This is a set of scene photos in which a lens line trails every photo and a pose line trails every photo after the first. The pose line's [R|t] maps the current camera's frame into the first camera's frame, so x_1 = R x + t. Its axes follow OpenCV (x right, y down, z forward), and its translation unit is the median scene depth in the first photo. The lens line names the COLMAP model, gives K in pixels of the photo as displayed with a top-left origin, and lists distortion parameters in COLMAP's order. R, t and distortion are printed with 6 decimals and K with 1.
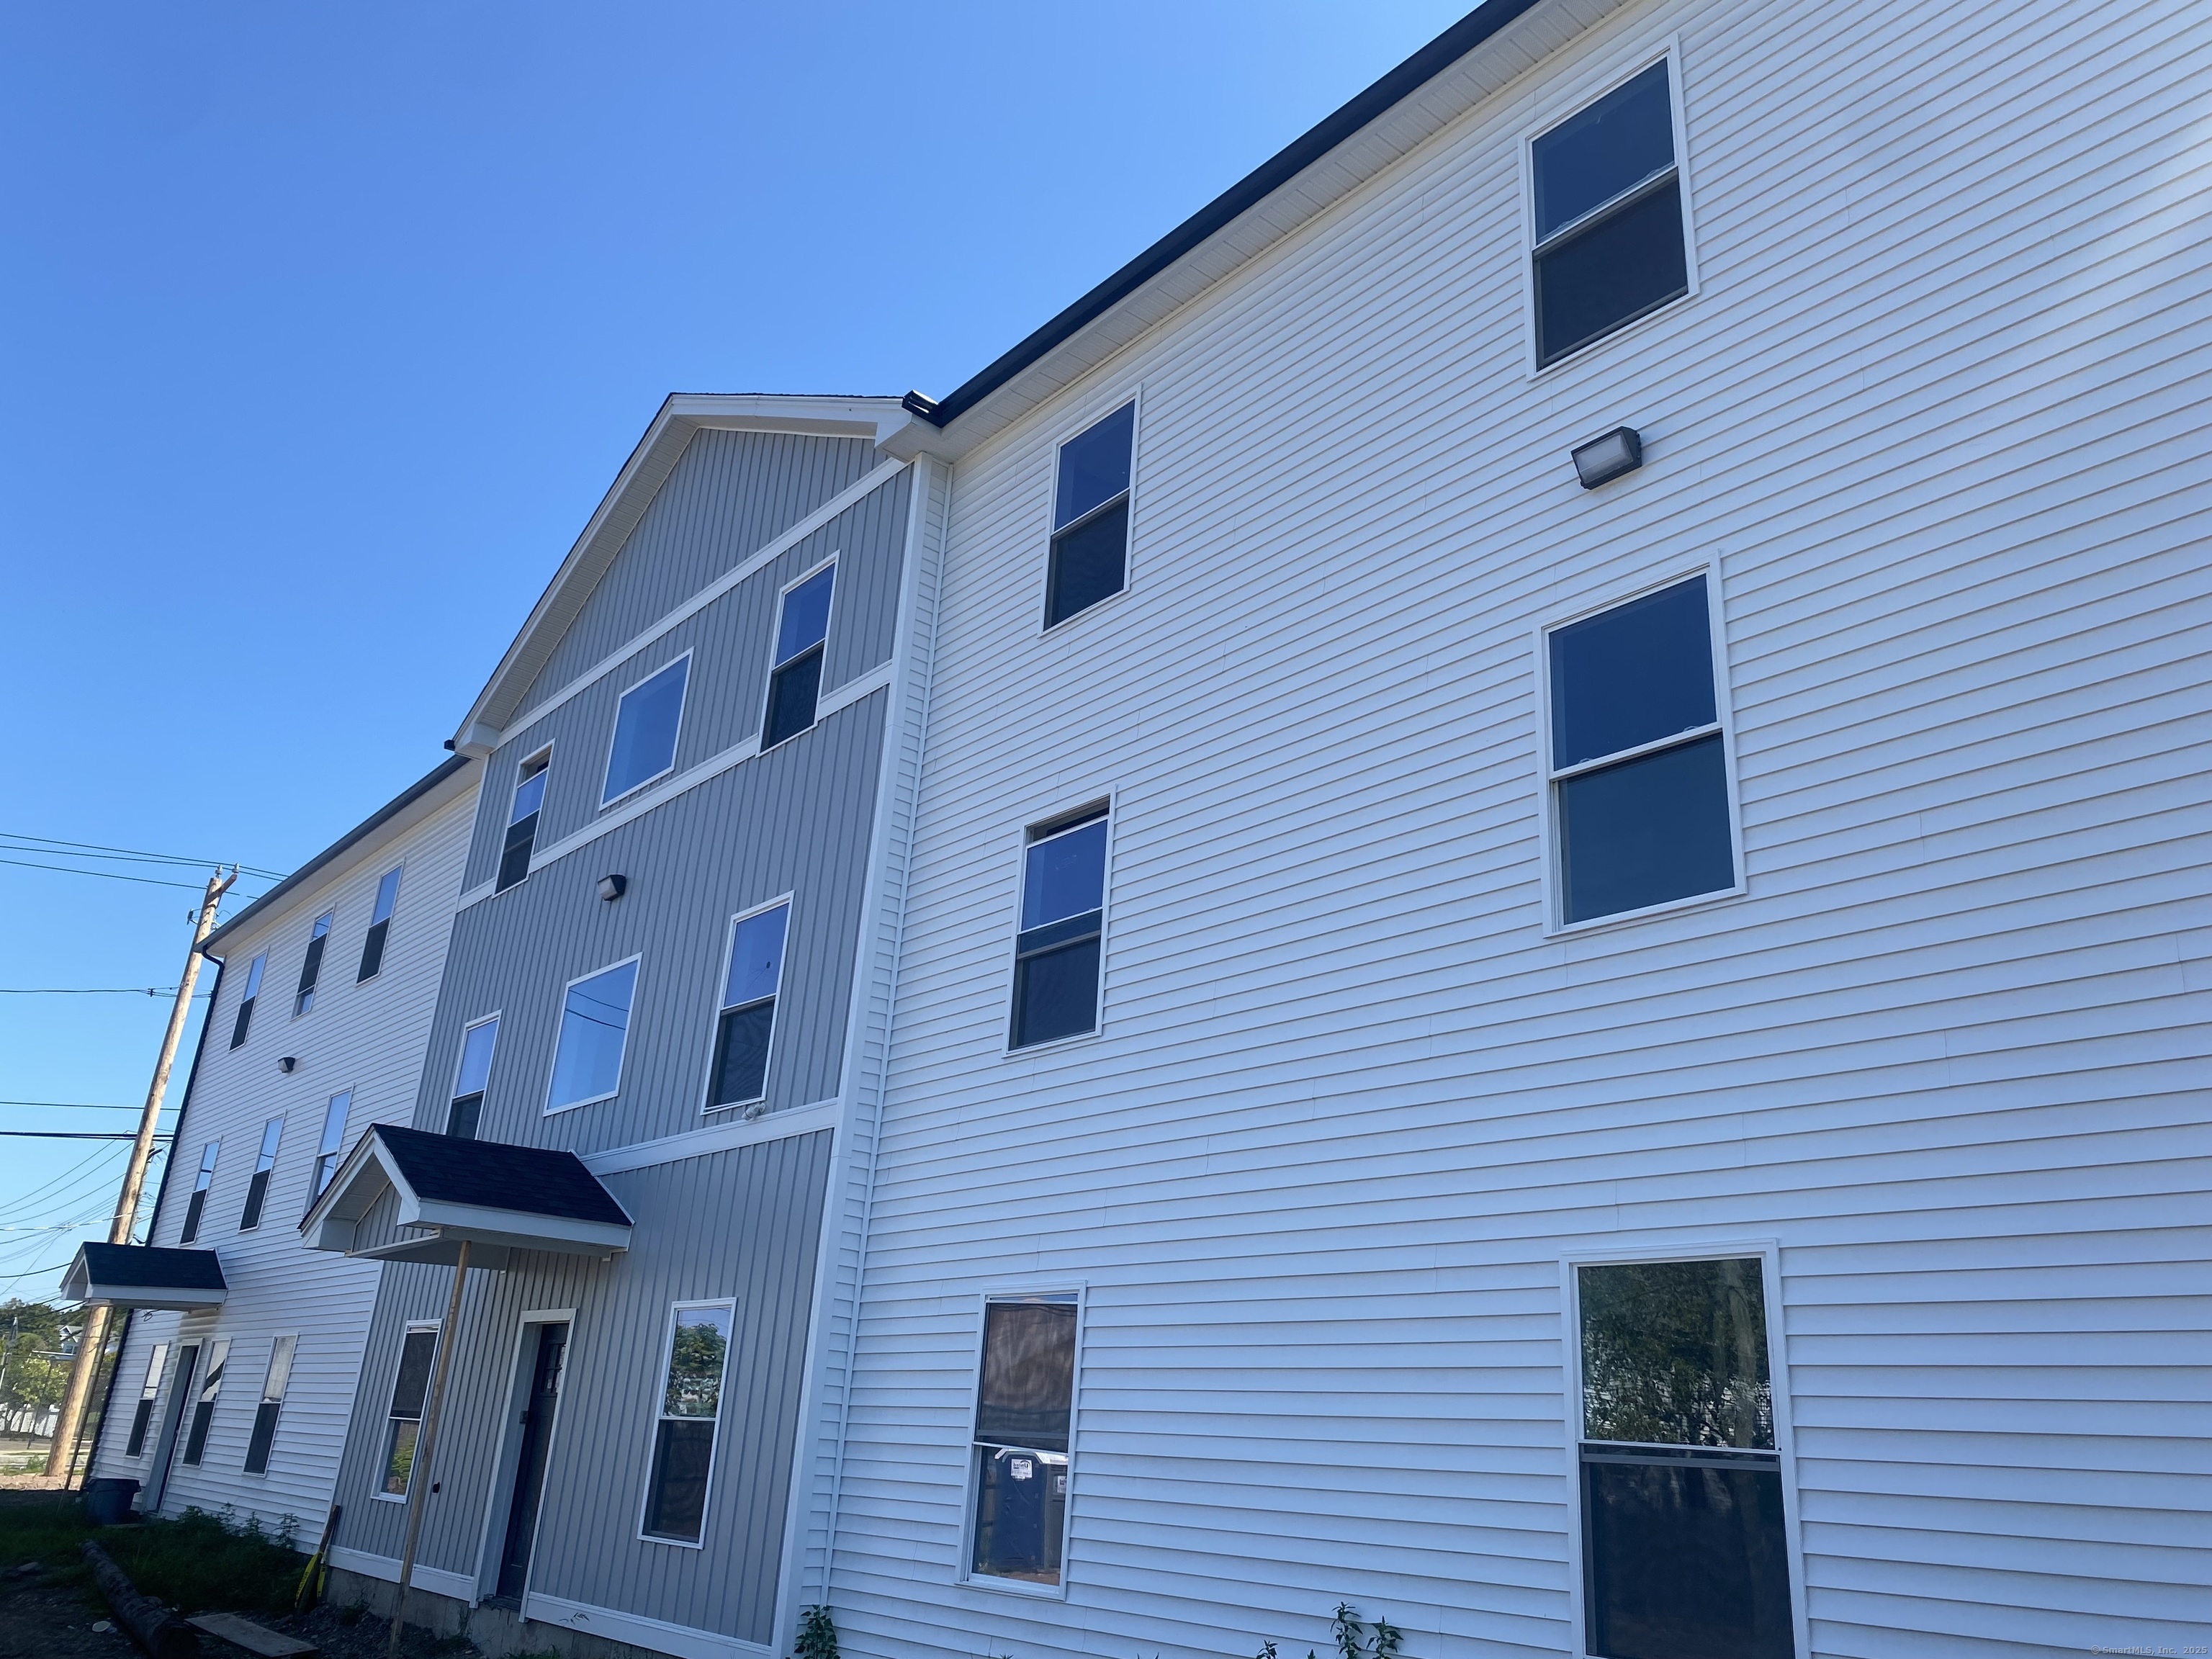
lens RADIAL K [[1679.9, 0, 1095.9], [0, 1679.9, 815.7], [0, 0, 1]] dist [0.012190, -0.003055]
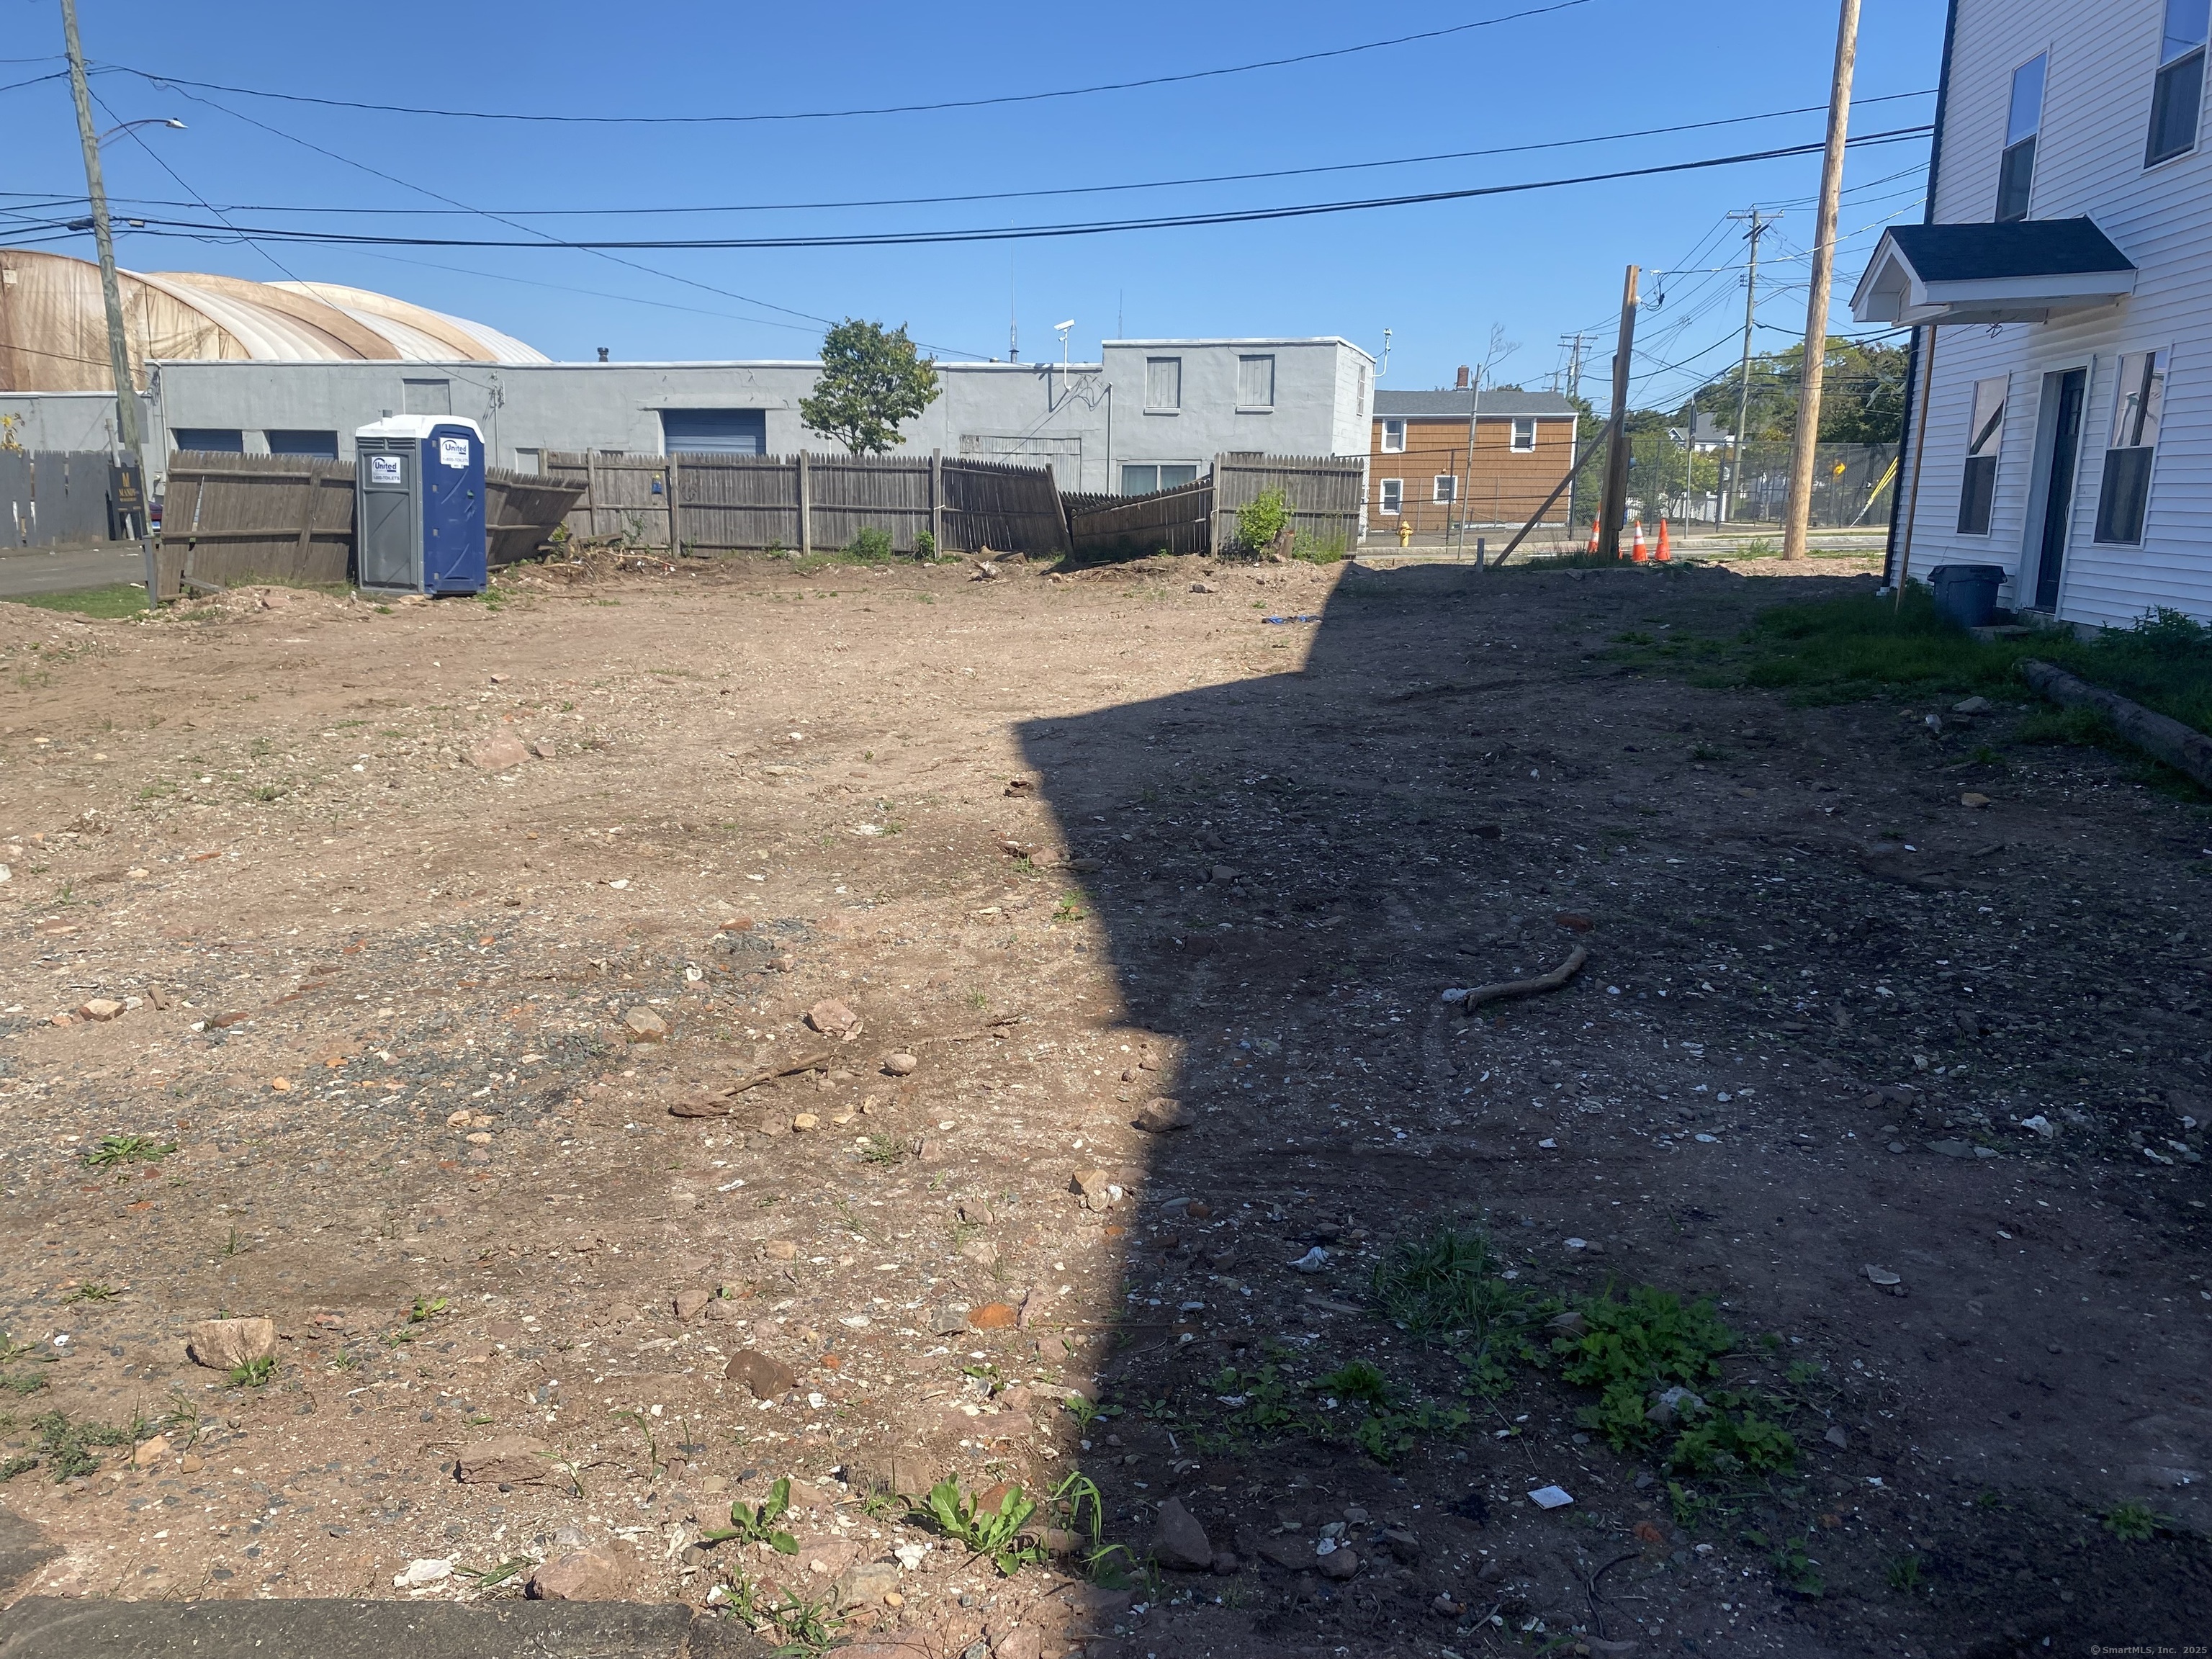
lens RADIAL K [[1679.9, 0, 1095.9], [0, 1679.9, 815.7], [0, 0, 1]] dist [0.012190, -0.003055]
pose [[0.658478, 0.099490, -0.745995, -0.291615], [0.289525, 0.881454, 0.373114, 0.121406], [0.694682, -0.461672, 0.551613, 0.322518]]
